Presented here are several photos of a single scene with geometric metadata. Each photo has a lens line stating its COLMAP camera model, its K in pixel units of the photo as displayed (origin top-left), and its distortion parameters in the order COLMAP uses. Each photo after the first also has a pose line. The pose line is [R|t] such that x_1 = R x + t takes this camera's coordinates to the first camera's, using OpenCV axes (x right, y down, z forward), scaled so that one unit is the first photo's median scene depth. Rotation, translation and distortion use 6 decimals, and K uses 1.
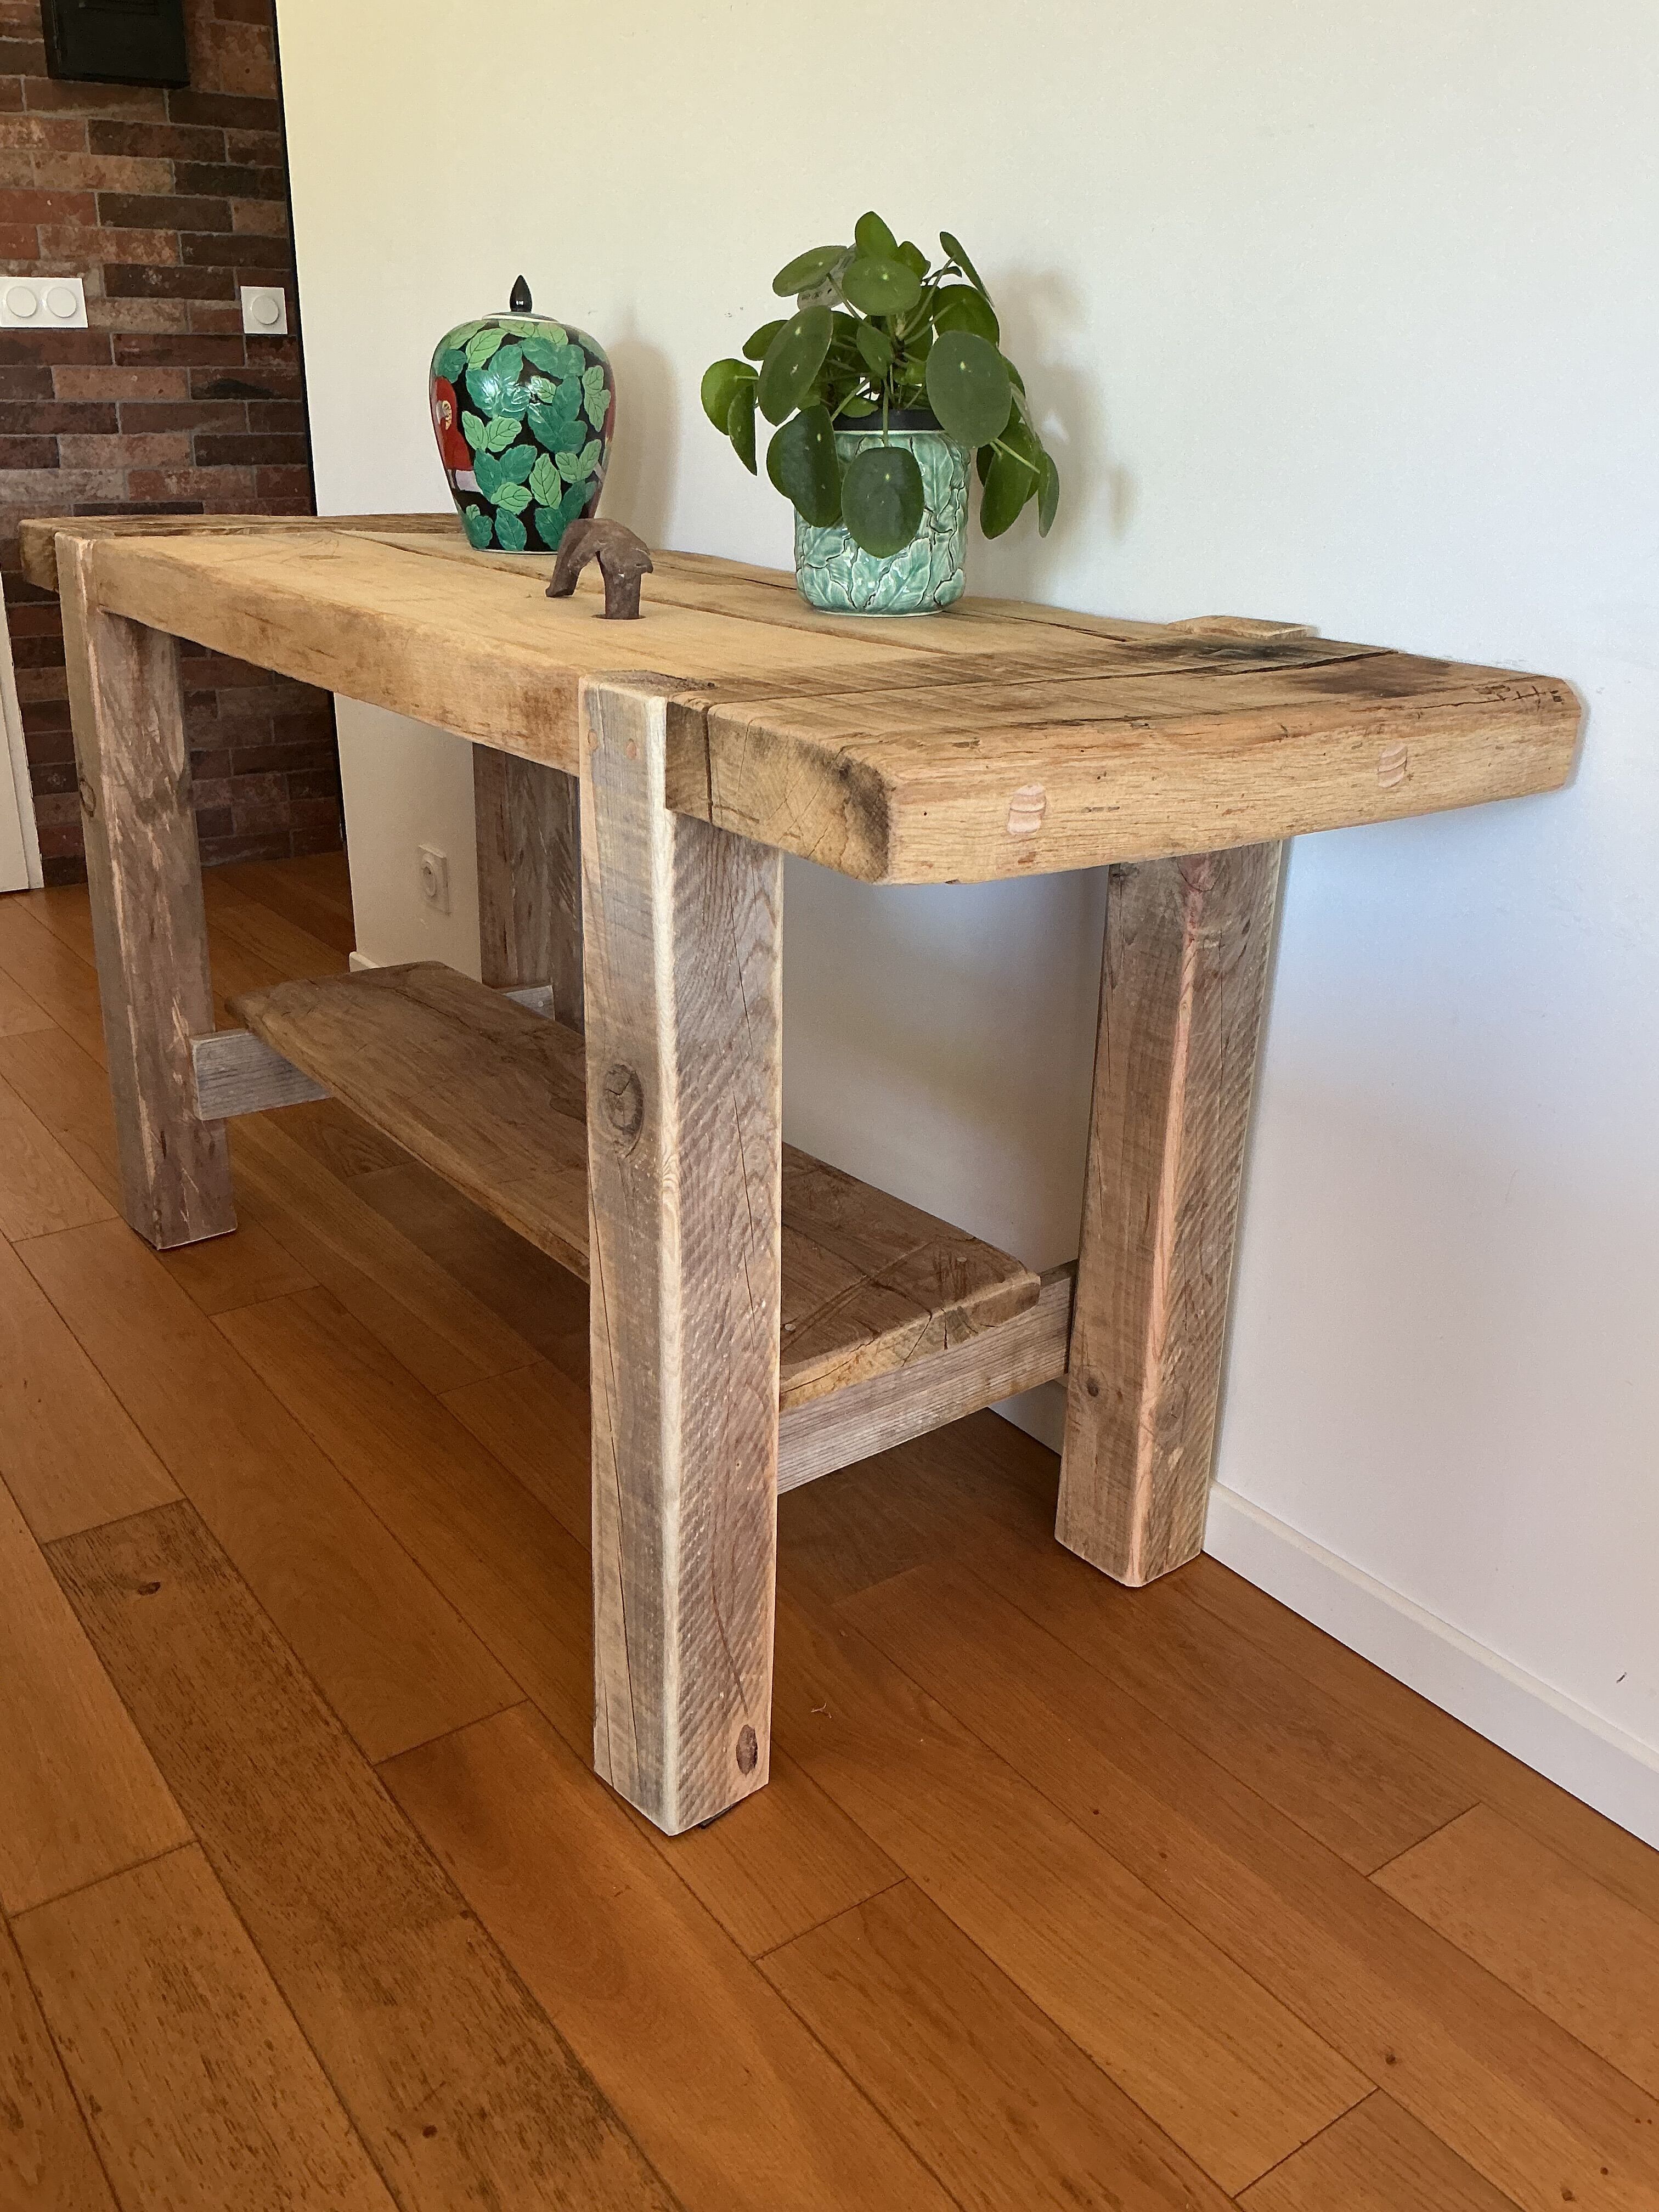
lens RADIAL K [[1819.7, 0, 837.7], [0, 1819.7, 1104.0], [0, 0, 1]] dist [0.125548, -0.264772]
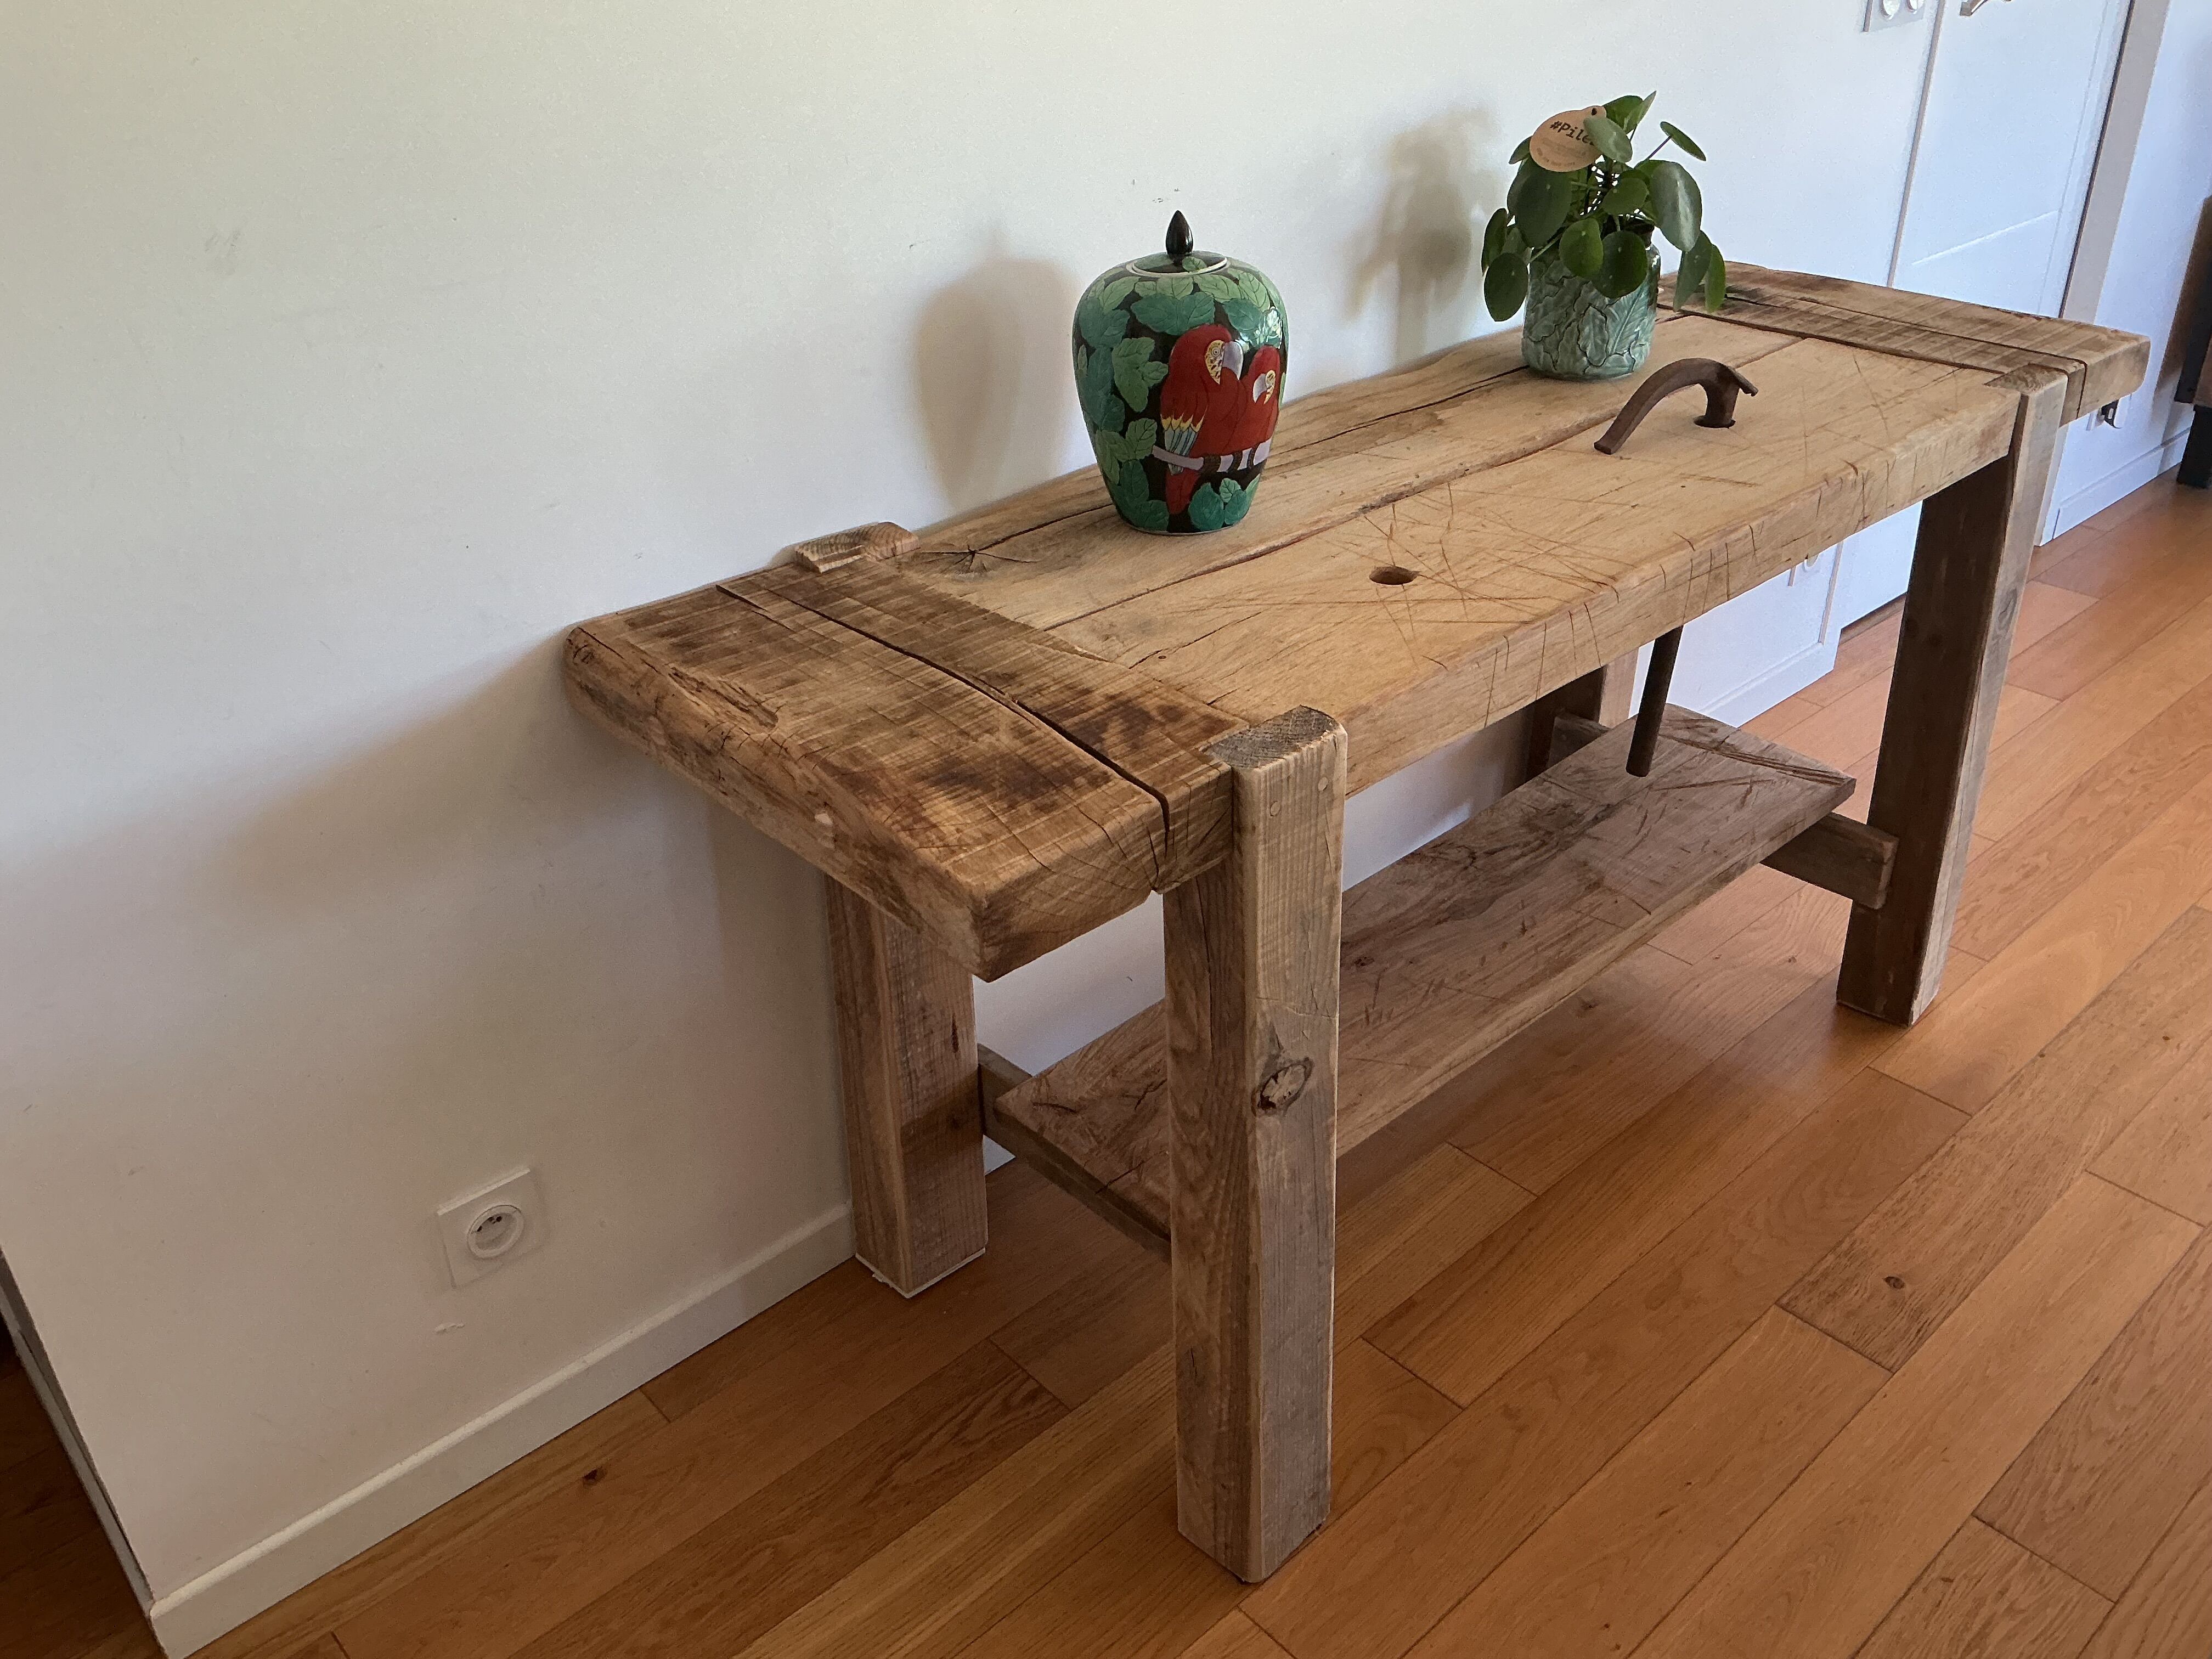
lens RADIAL K [[1819.7, 0, 1106.0], [0, 1819.7, 829.5], [0, 0, 1]] dist [0.125548, -0.264772]
pose [[-0.112809, -0.512899, 0.851005, -1.243947], [0.382581, 0.768017, 0.513597, -0.822506], [-0.917009, 0.383516, 0.109586, 1.275616]]
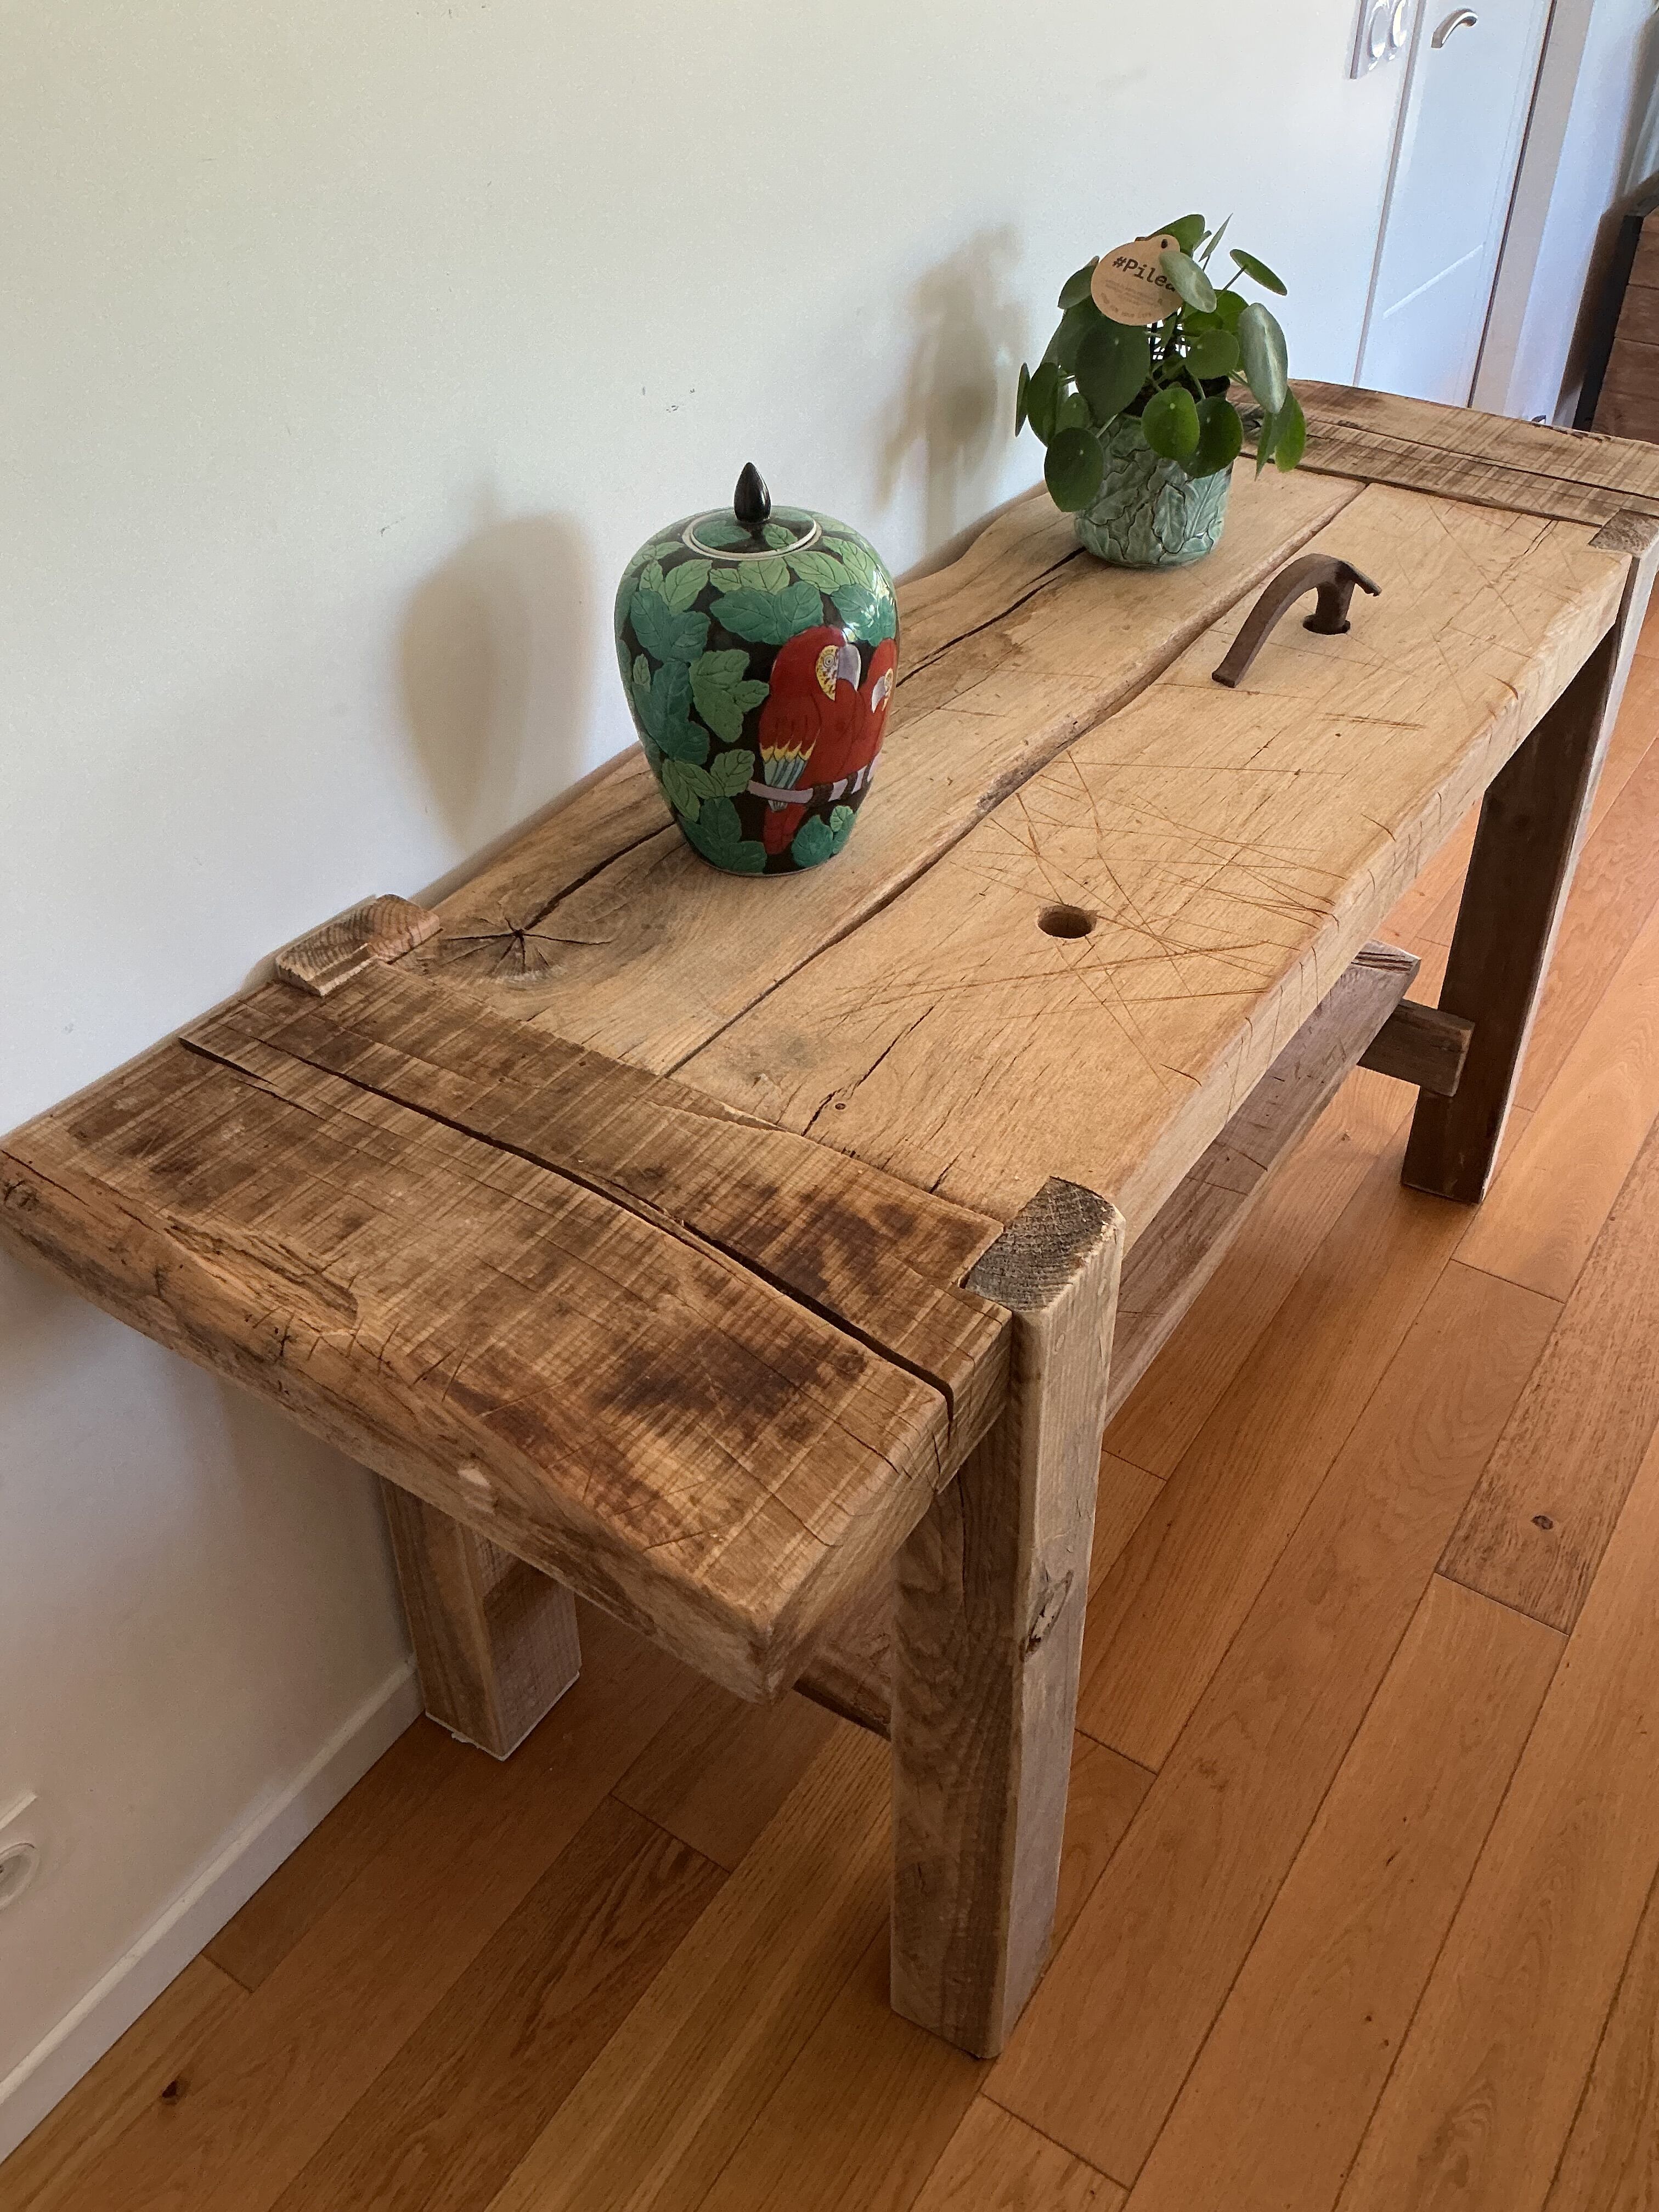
lens RADIAL K [[1819.7, 0, 837.7], [0, 1819.7, 1104.0], [0, 0, 1]] dist [0.125548, -0.264772]
pose [[-0.356117, -0.602067, 0.714630, -0.920282], [0.335187, 0.631569, 0.699121, -0.897607], [-0.872256, 0.488504, -0.023107, 1.333727]]
